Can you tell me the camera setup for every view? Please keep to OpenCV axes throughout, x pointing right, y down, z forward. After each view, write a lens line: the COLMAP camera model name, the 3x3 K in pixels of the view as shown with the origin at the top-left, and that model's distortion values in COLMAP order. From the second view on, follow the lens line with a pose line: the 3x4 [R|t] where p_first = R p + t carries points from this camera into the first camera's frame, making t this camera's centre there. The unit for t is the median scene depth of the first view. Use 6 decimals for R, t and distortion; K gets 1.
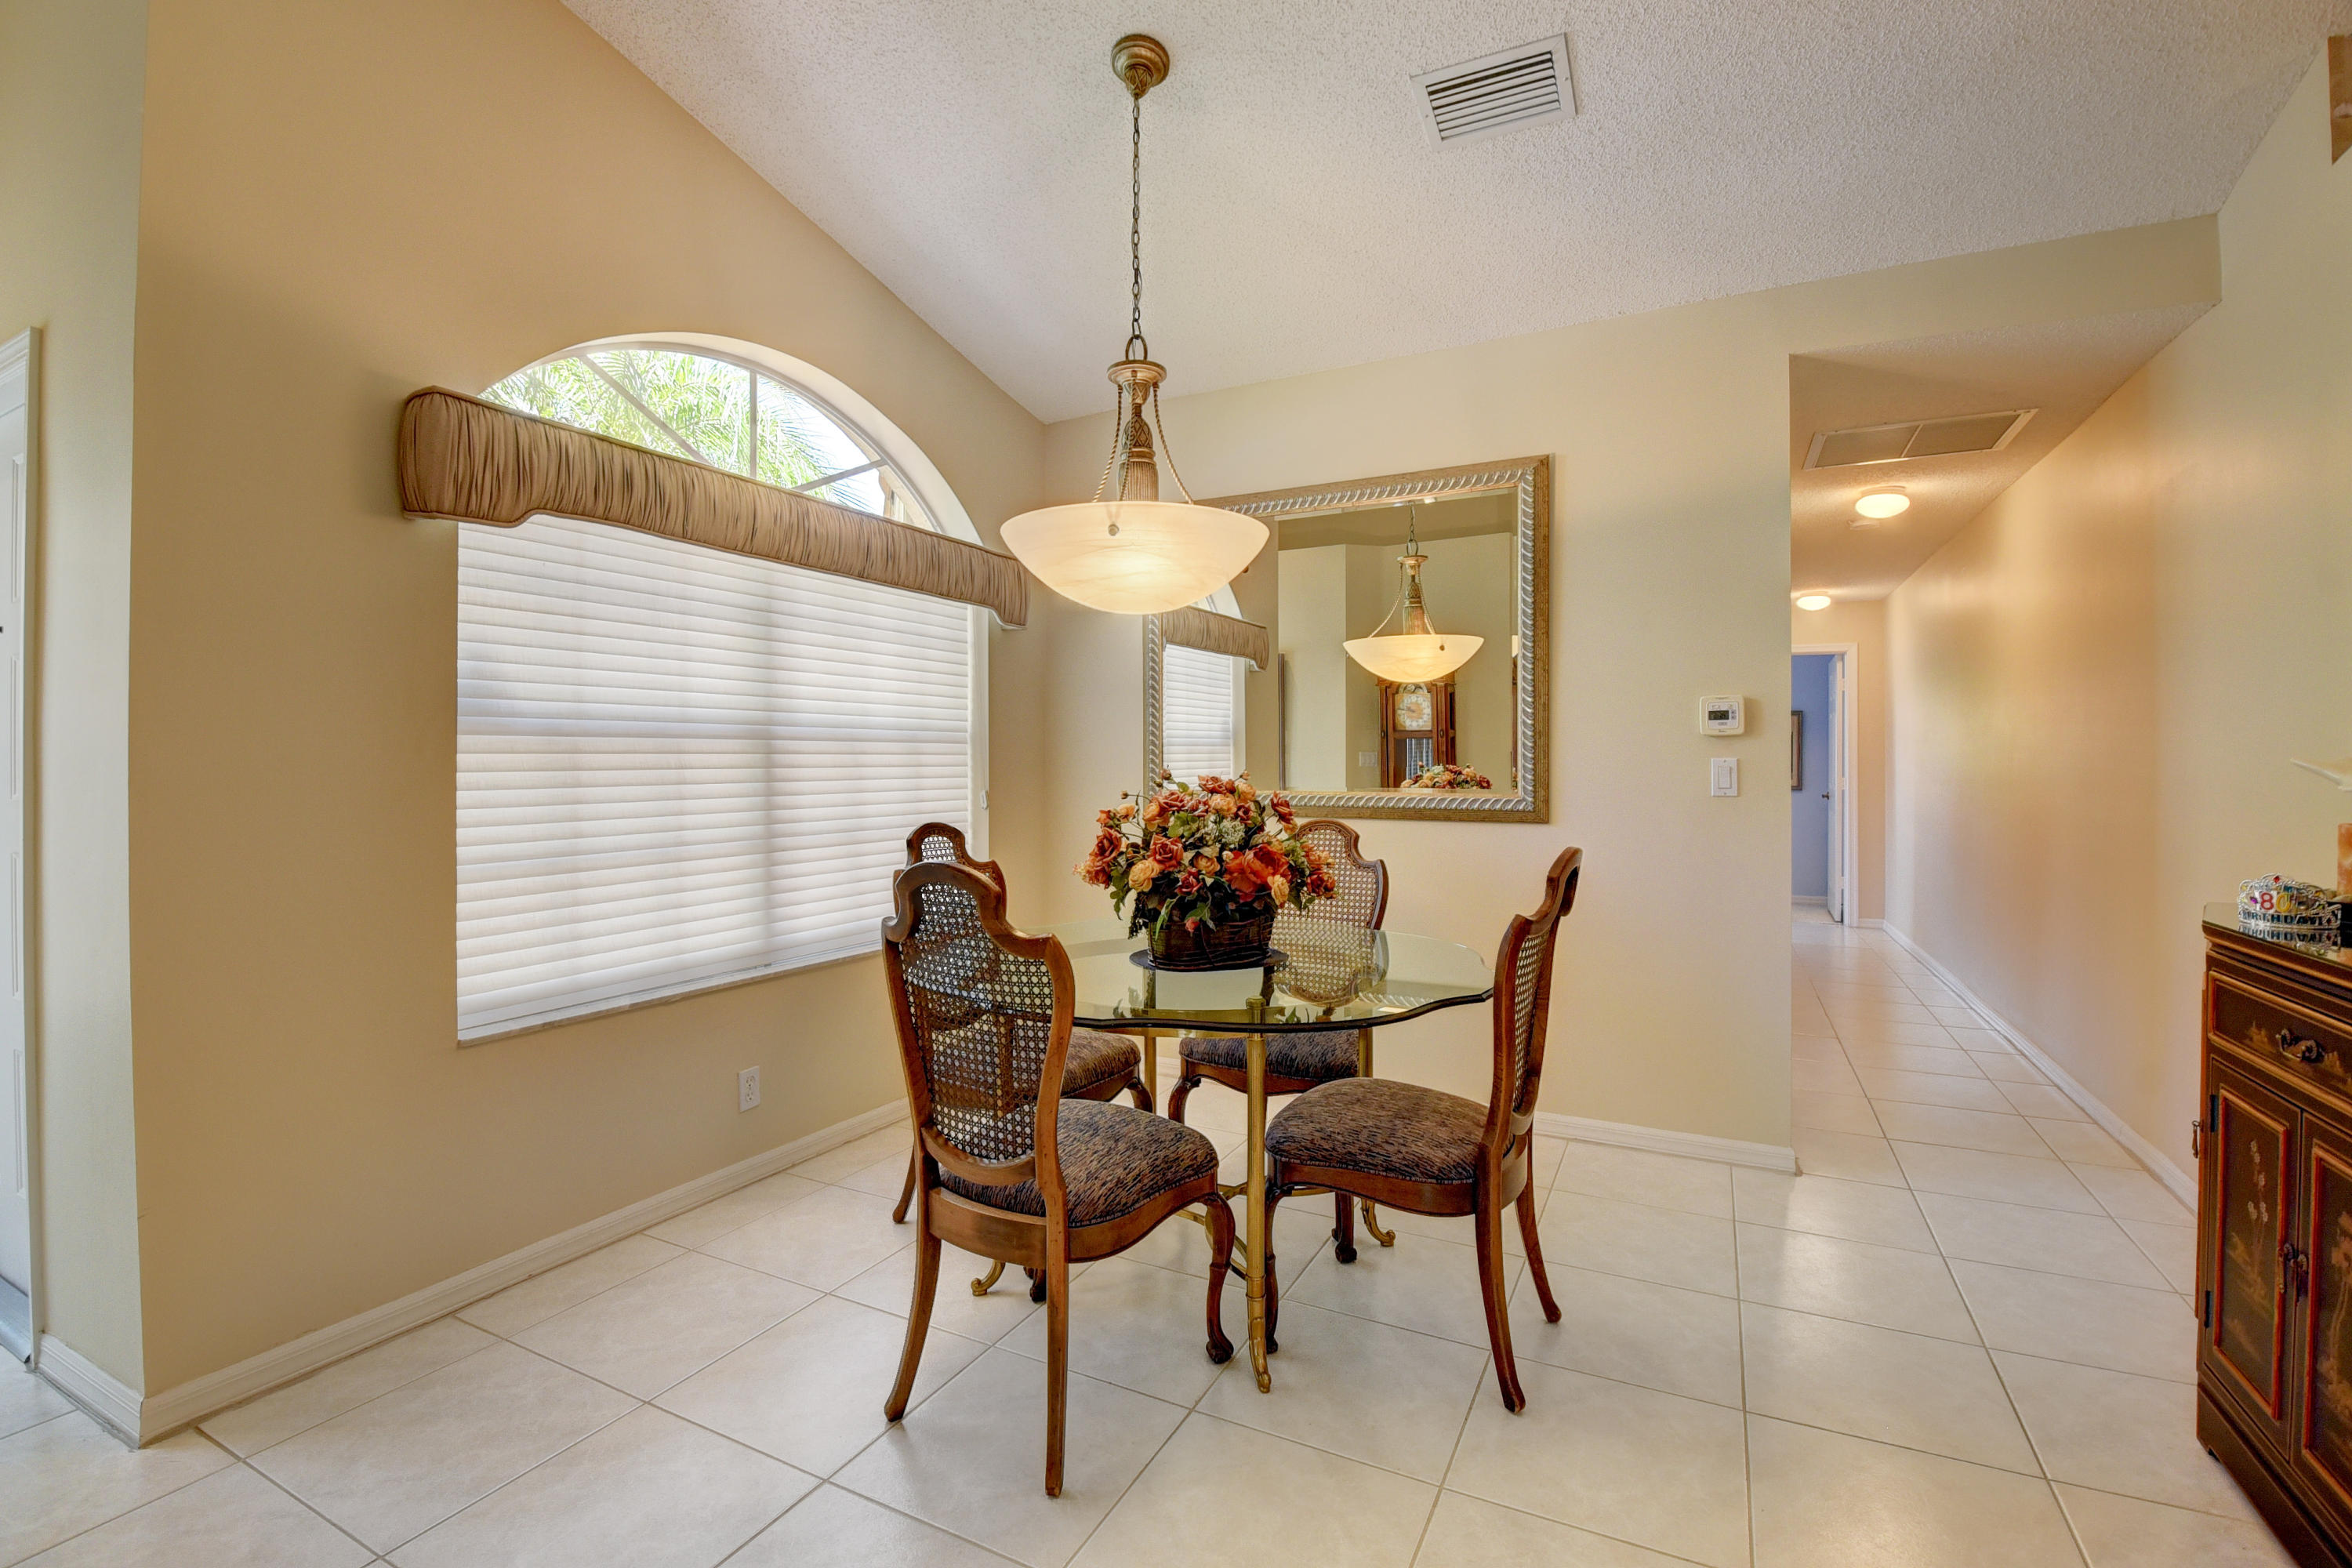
lens RADIAL K [[1033.7, 0, 1166.8], [0, 1033.7, 761.6], [0, 0, 1]] dist [0.038841, -0.033958]
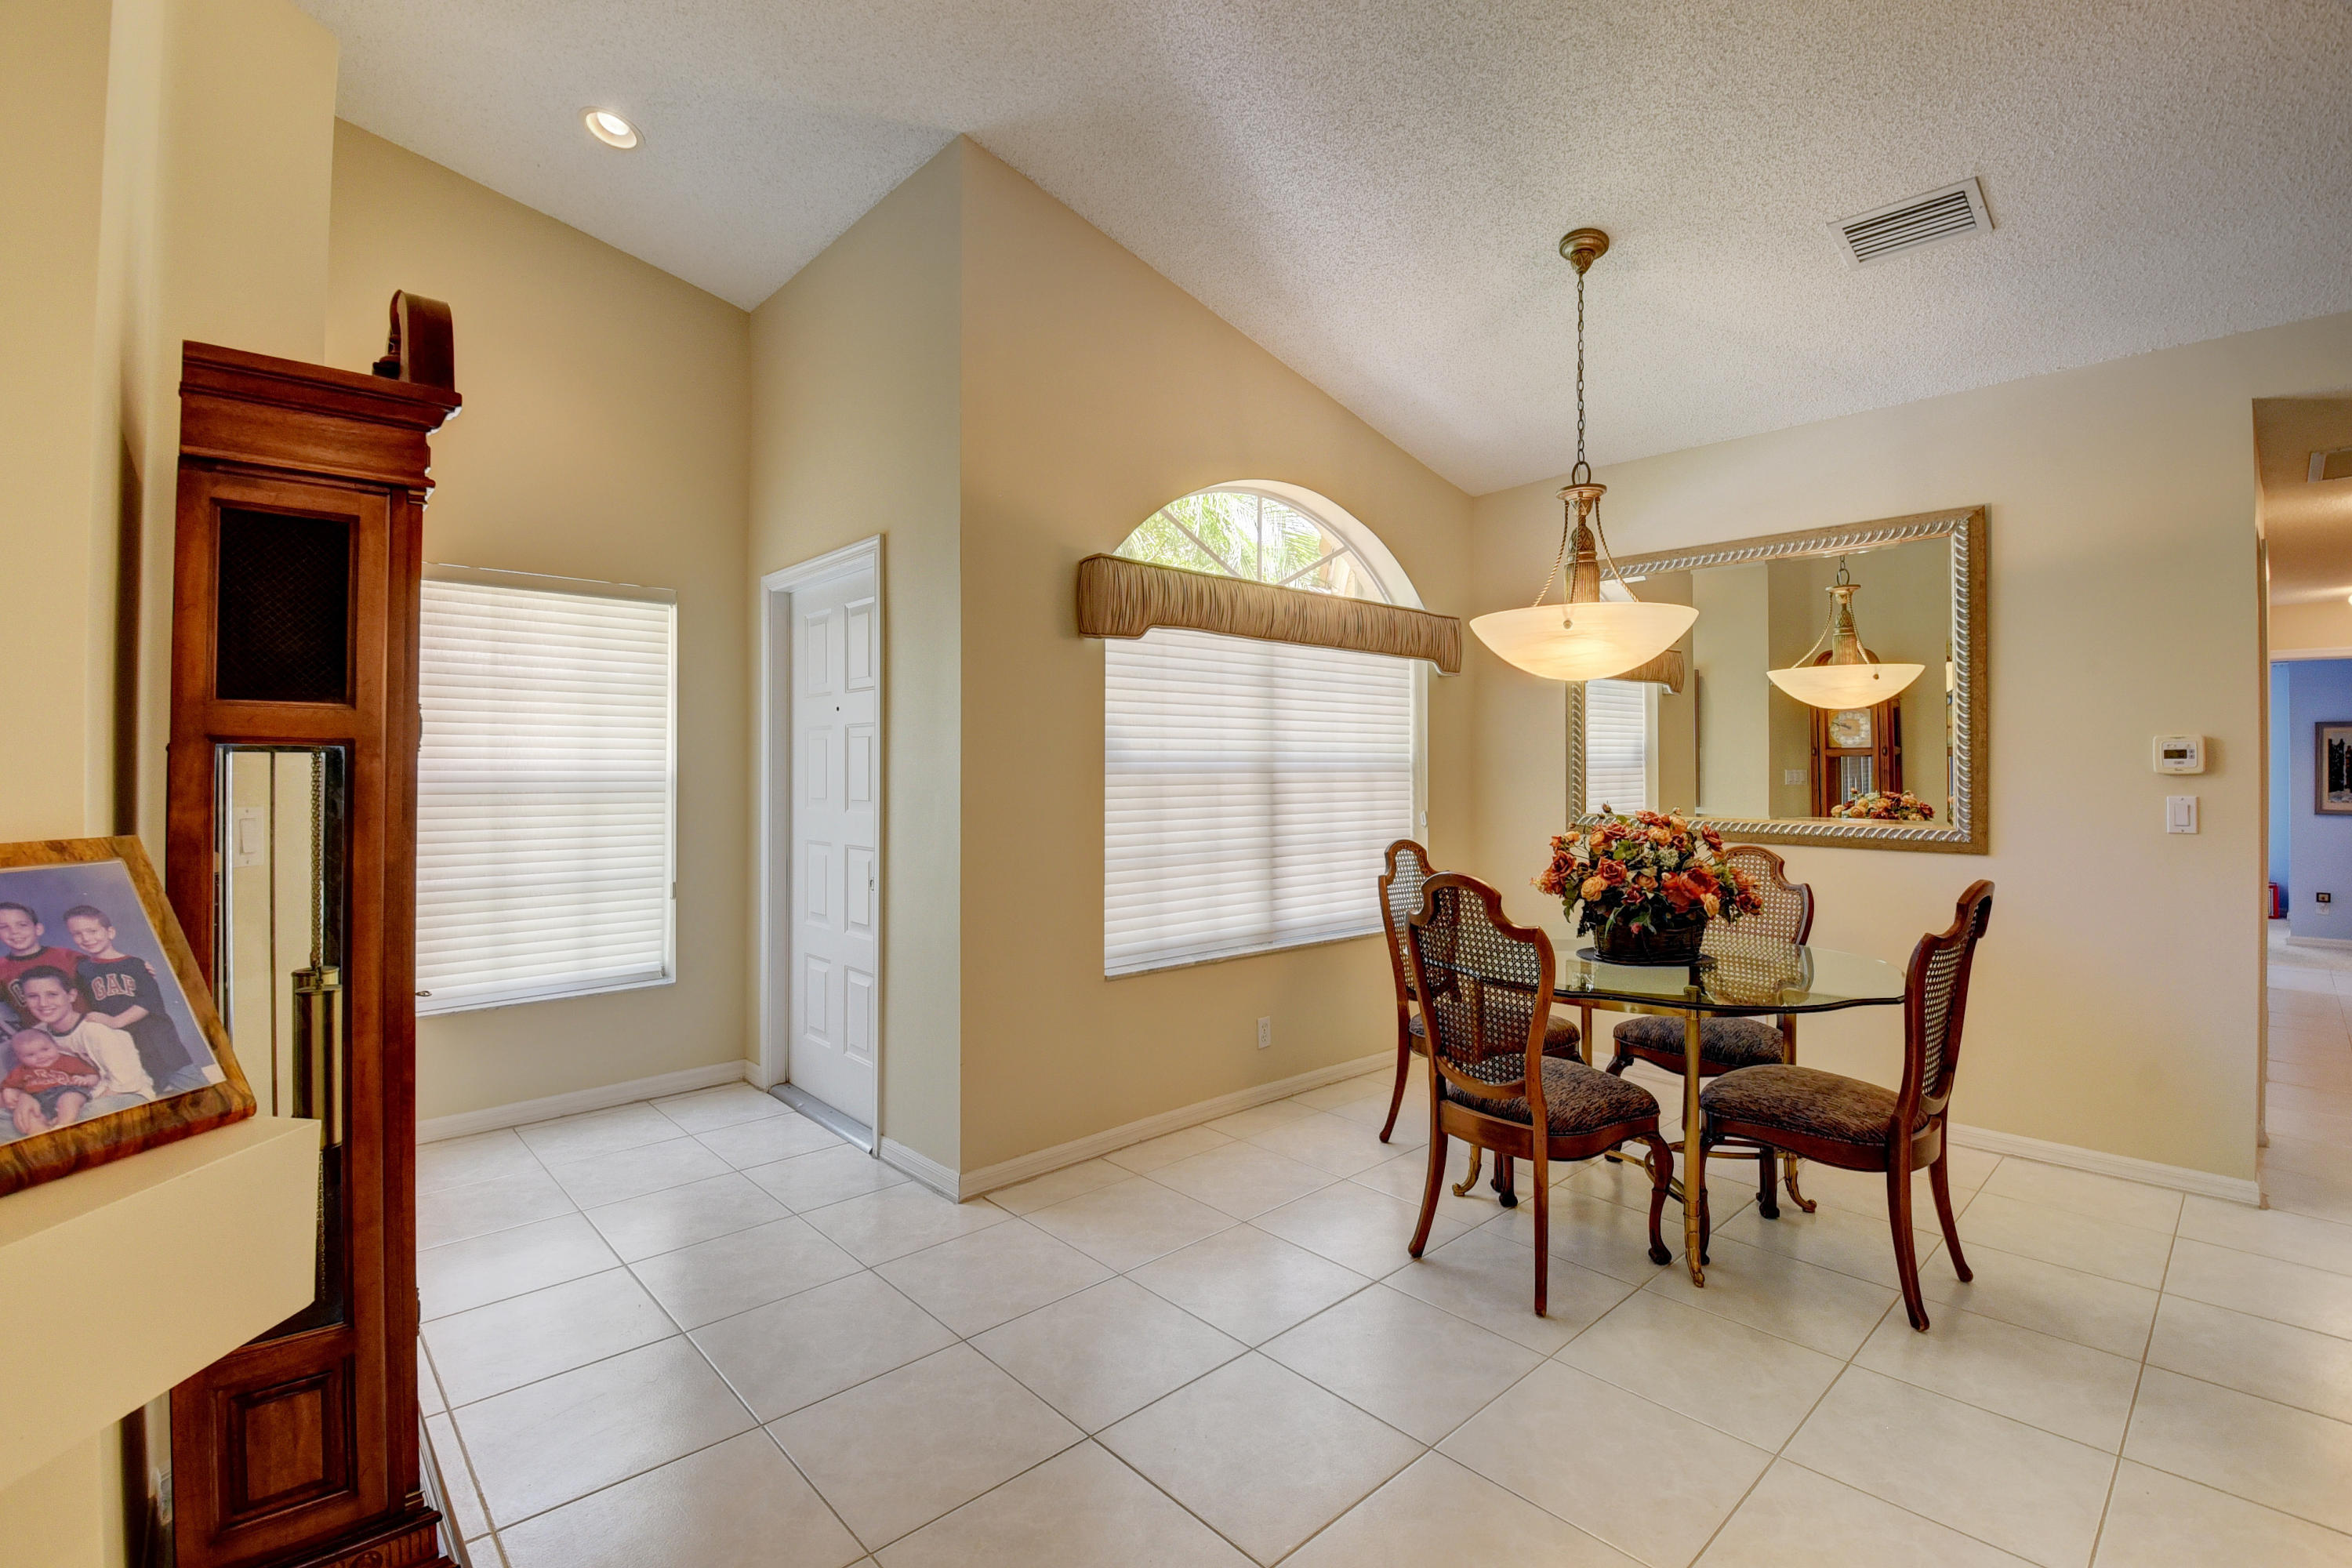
lens RADIAL K [[1037.9, 0, 1165.1], [0, 1037.9, 756.7], [0, 0, 1]] dist [0.027994, -0.040864]
pose [[0.938453, 0.000459, -0.345407, -0.070858], [-0.003675, 0.999956, -0.008655, -0.039656], [0.345388, 0.009391, 0.938413, -0.390151]]
